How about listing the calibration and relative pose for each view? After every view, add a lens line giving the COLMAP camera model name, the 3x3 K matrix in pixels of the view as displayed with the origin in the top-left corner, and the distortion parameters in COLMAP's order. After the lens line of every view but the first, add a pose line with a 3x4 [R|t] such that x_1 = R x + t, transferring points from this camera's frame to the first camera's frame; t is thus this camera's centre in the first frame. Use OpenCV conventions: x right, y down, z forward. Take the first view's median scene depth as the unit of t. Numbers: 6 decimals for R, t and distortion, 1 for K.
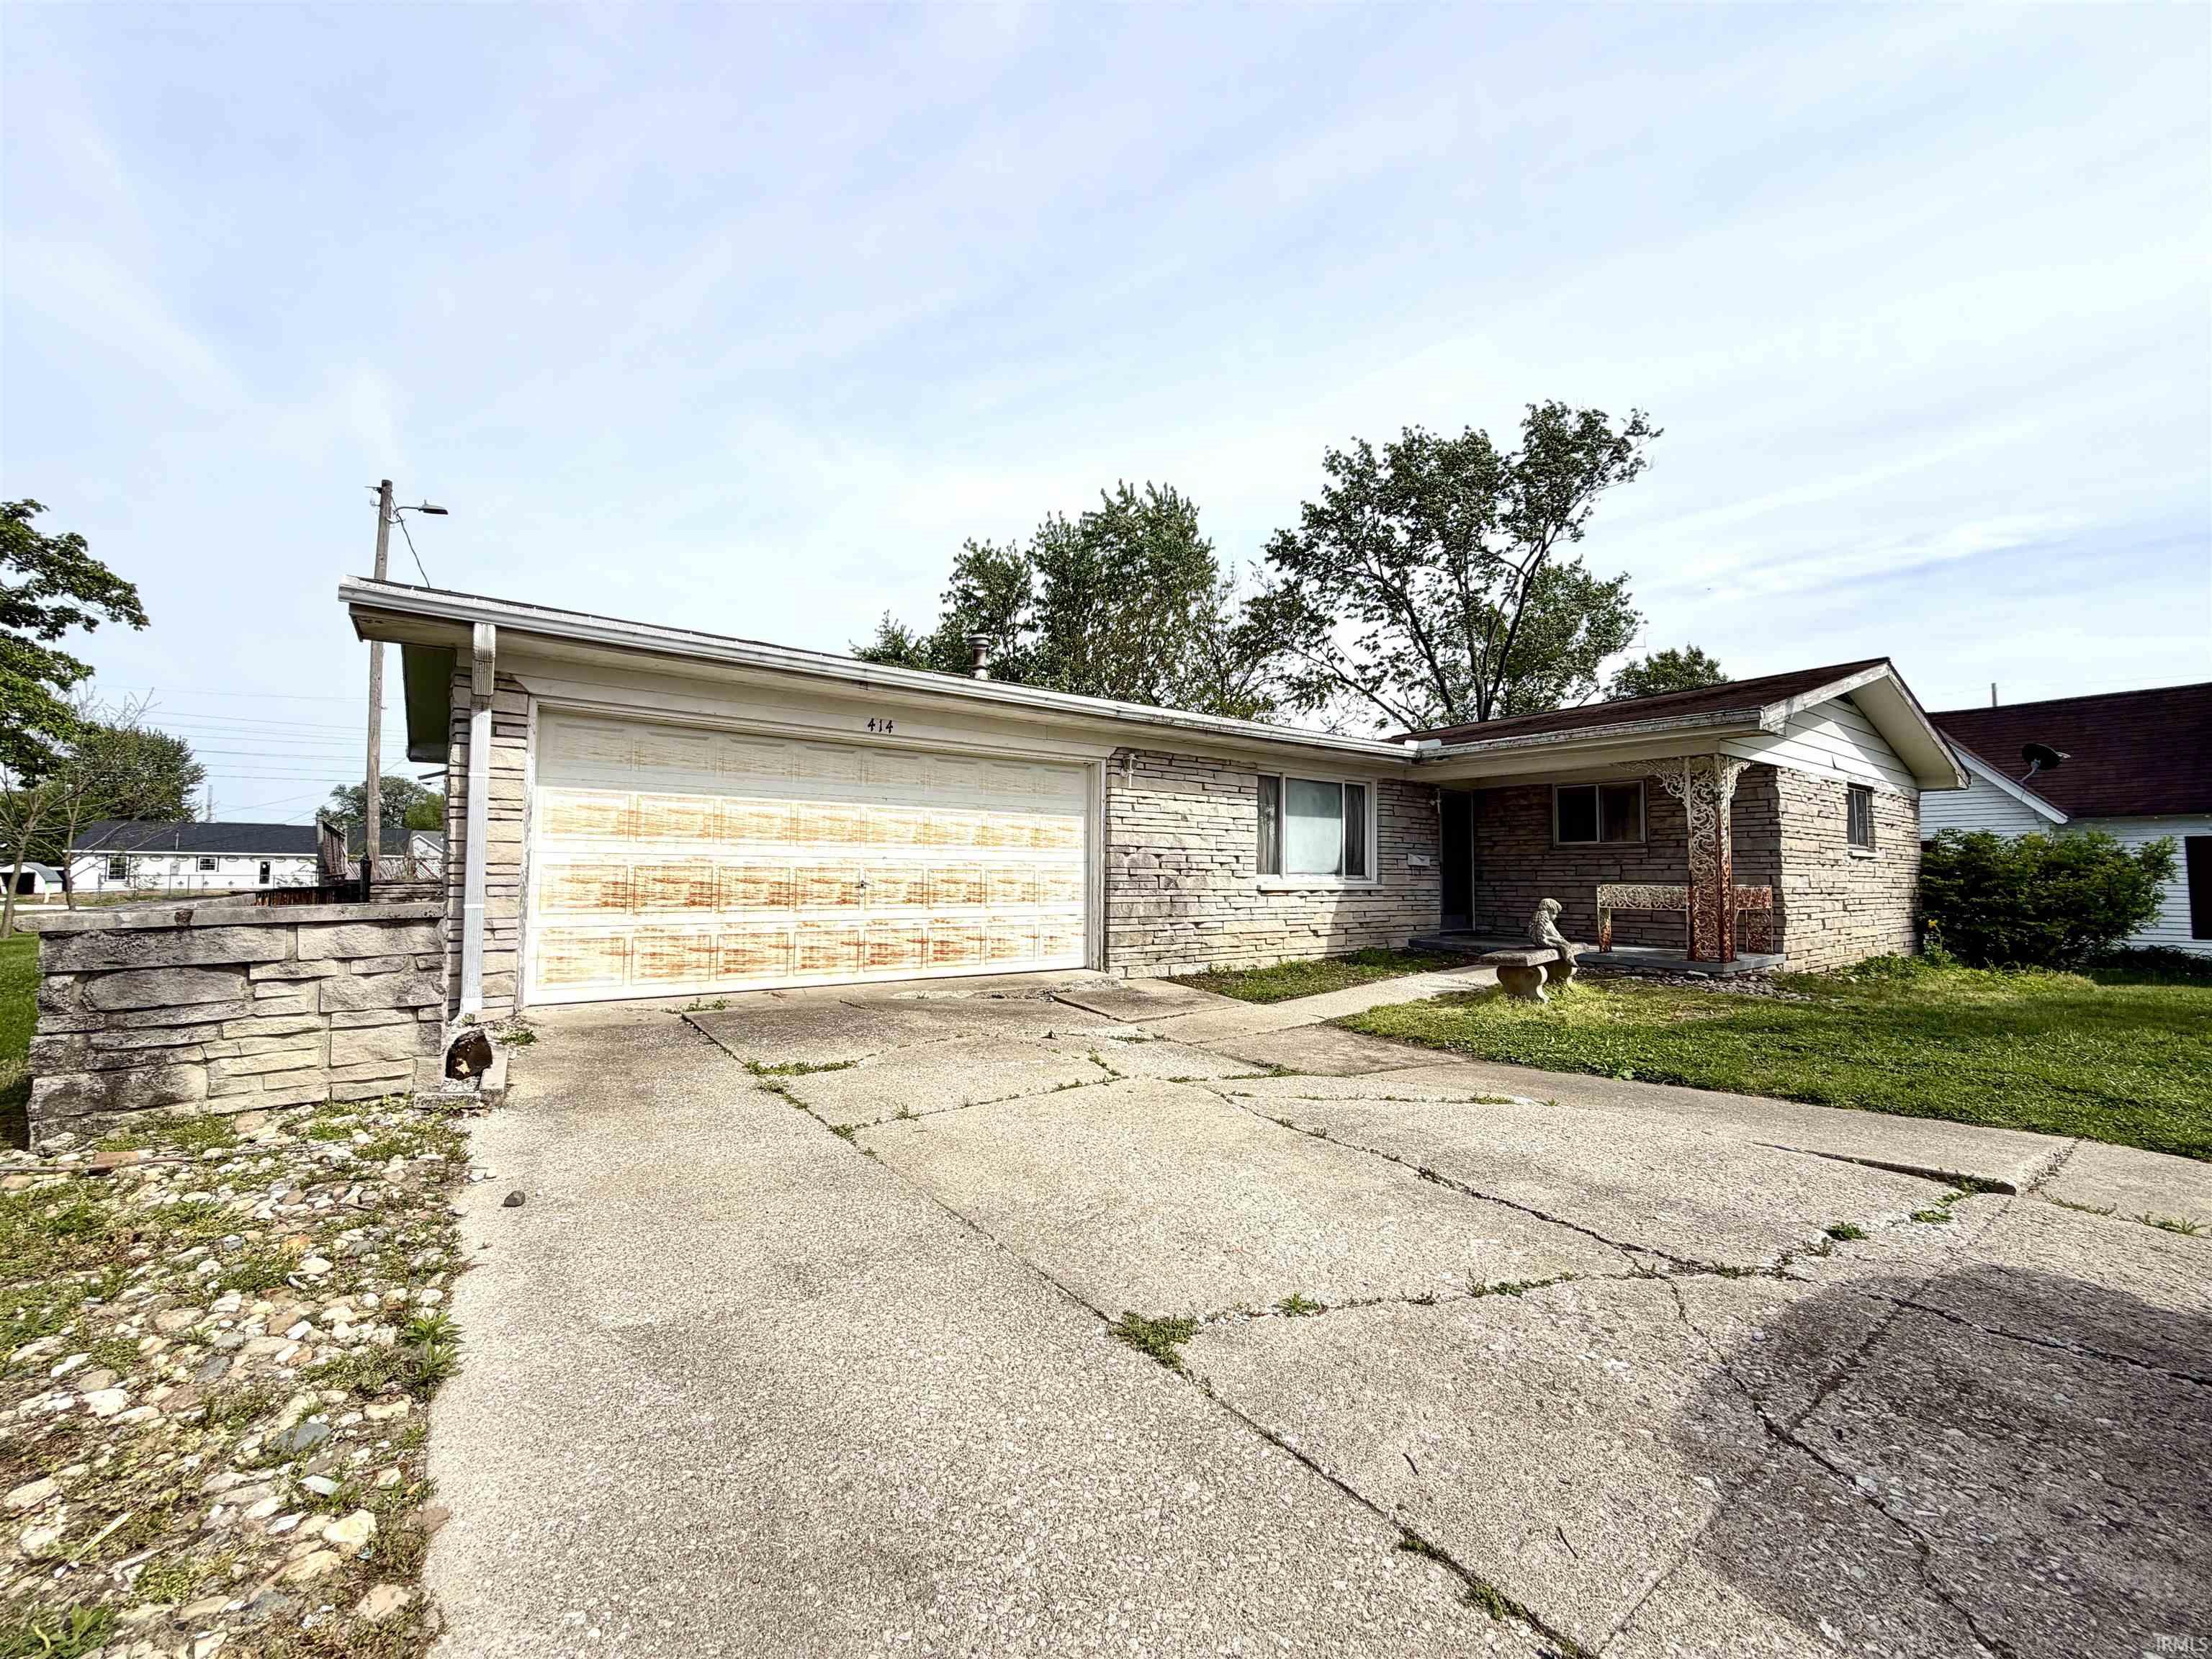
lens RADIAL K [[881.8, 0, 1101.1], [0, 881.8, 824.2], [0, 0, 1]] dist [0.000982, -0.000159]
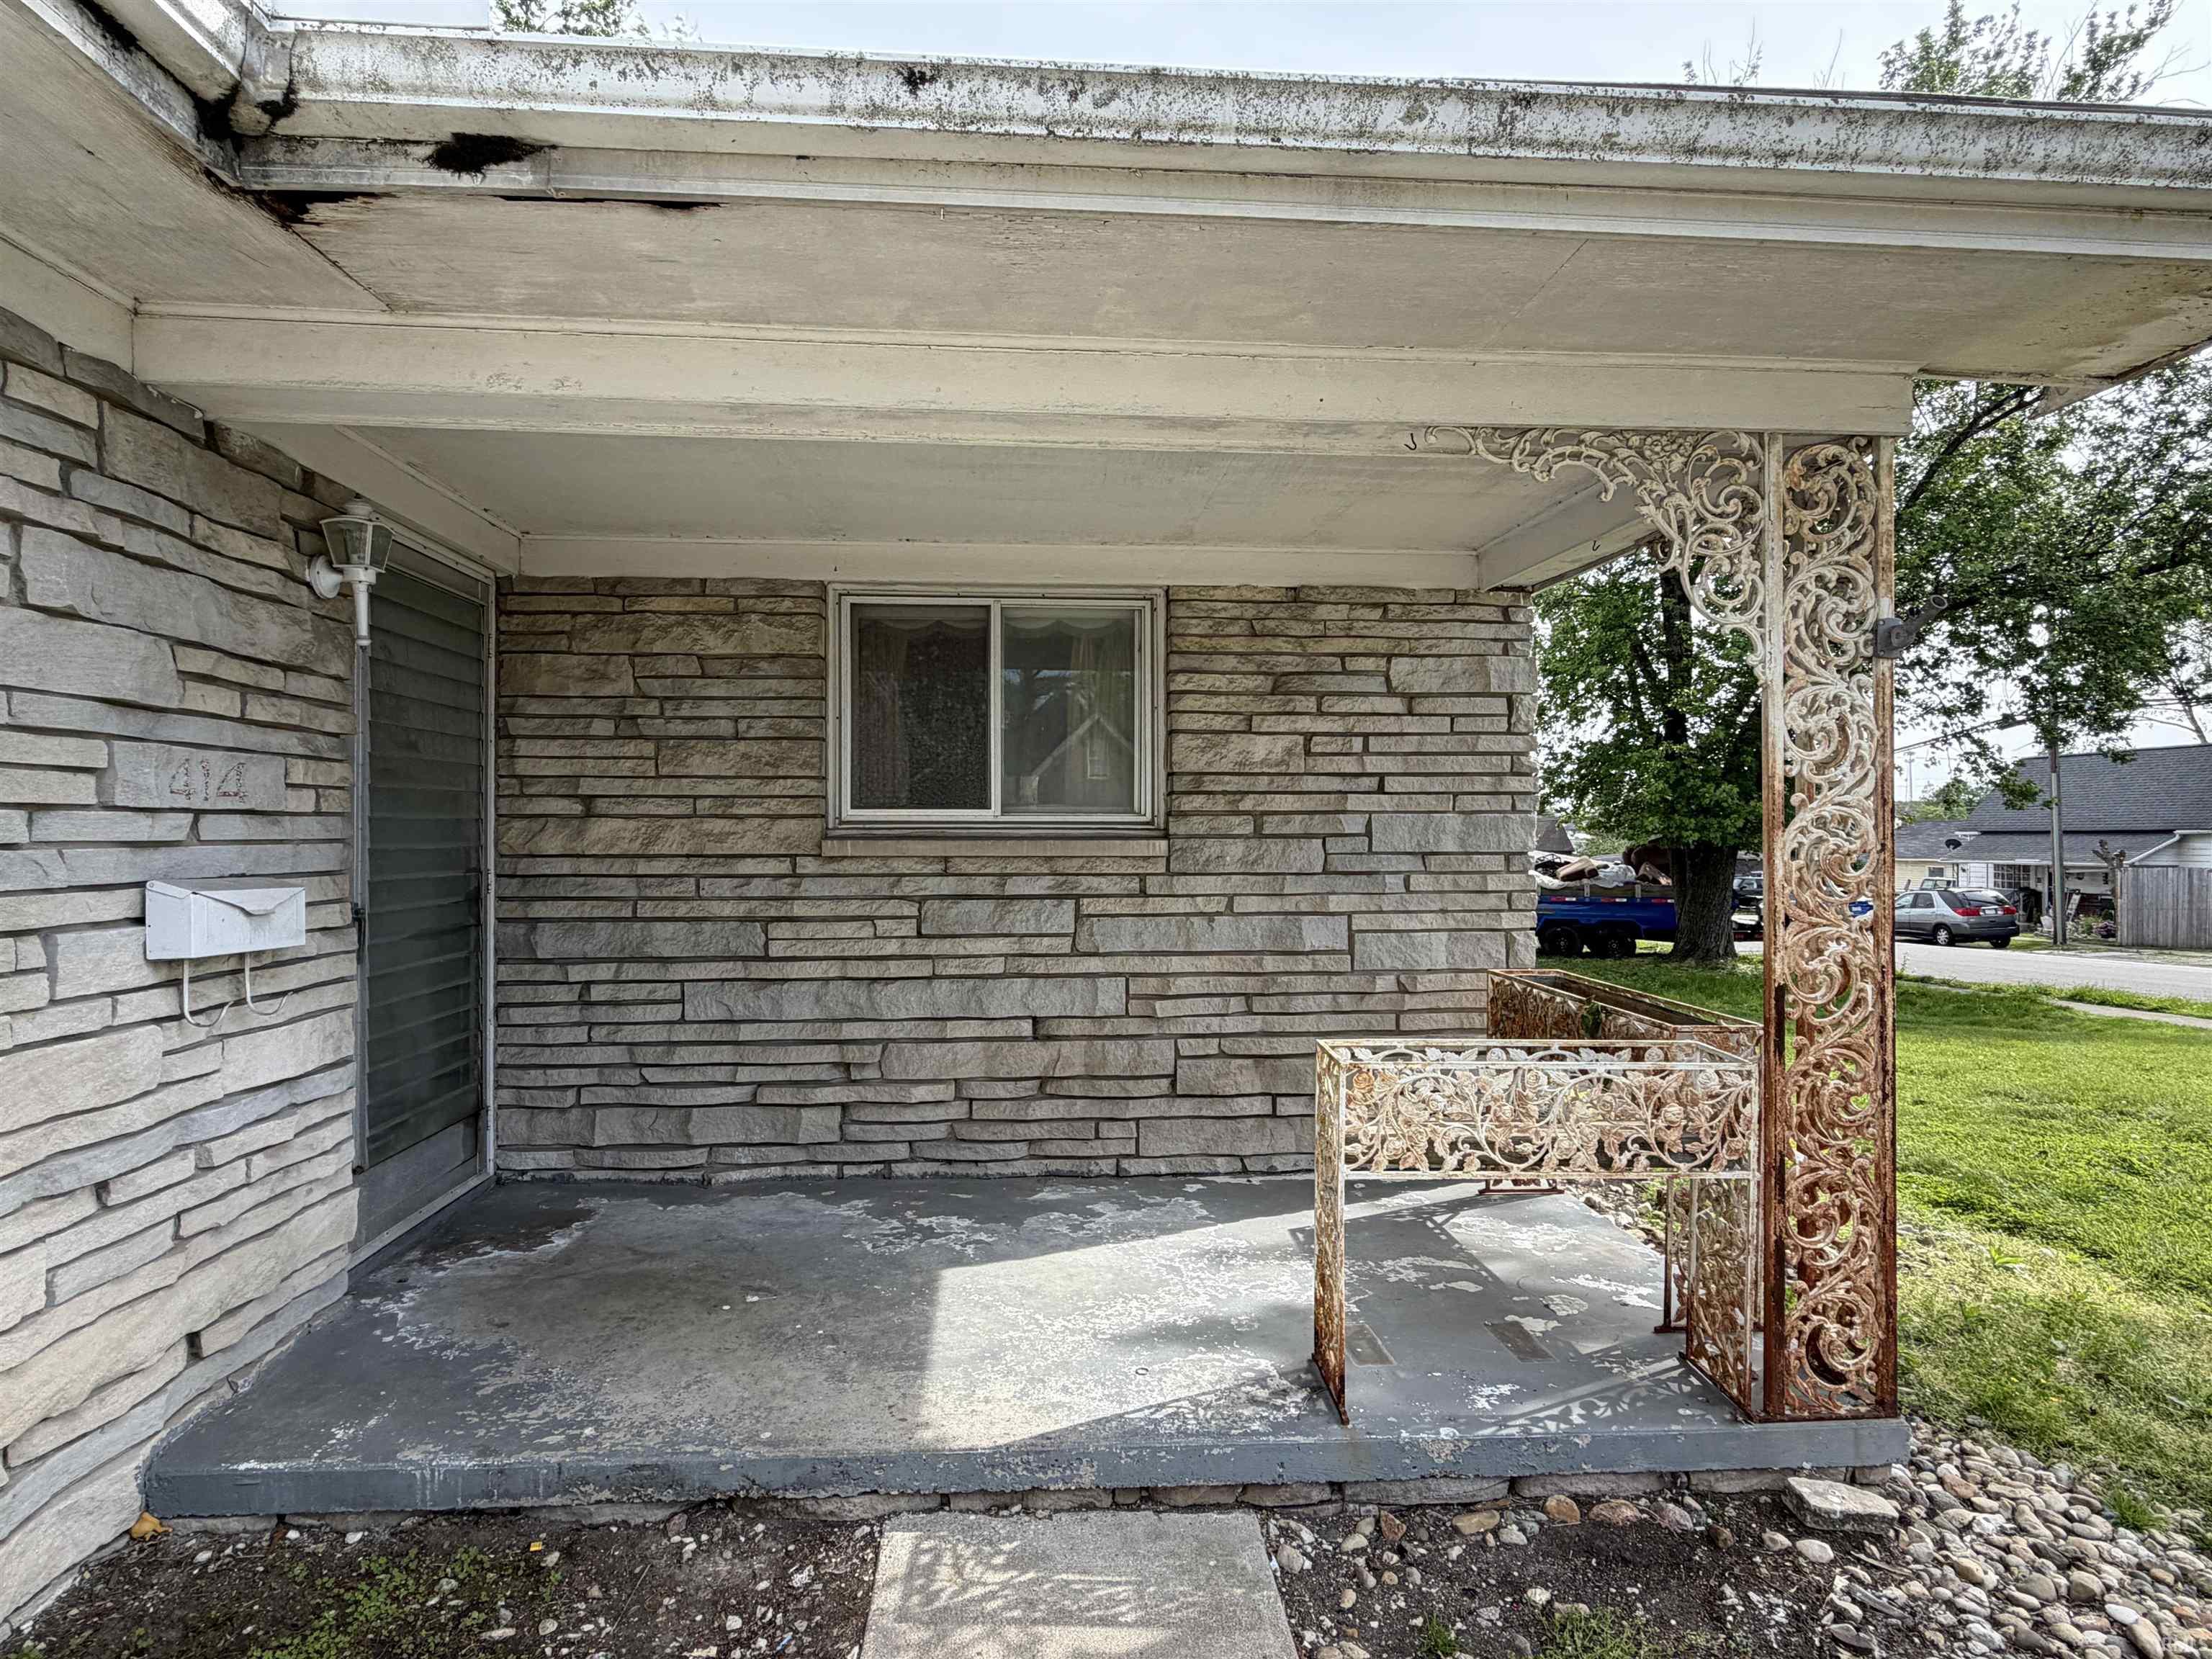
lens RADIAL K [[1178.1, 0, 1106.0], [0, 1178.1, 829.5], [0, 0, 1]] dist [-0.001590, -0.000342]
pose [[0.540704, -0.008556, 0.841169, 0.312779], [-0.046811, 0.998093, 0.040242, 0.010397], [-0.839909, -0.061136, 0.539272, 0.881955]]
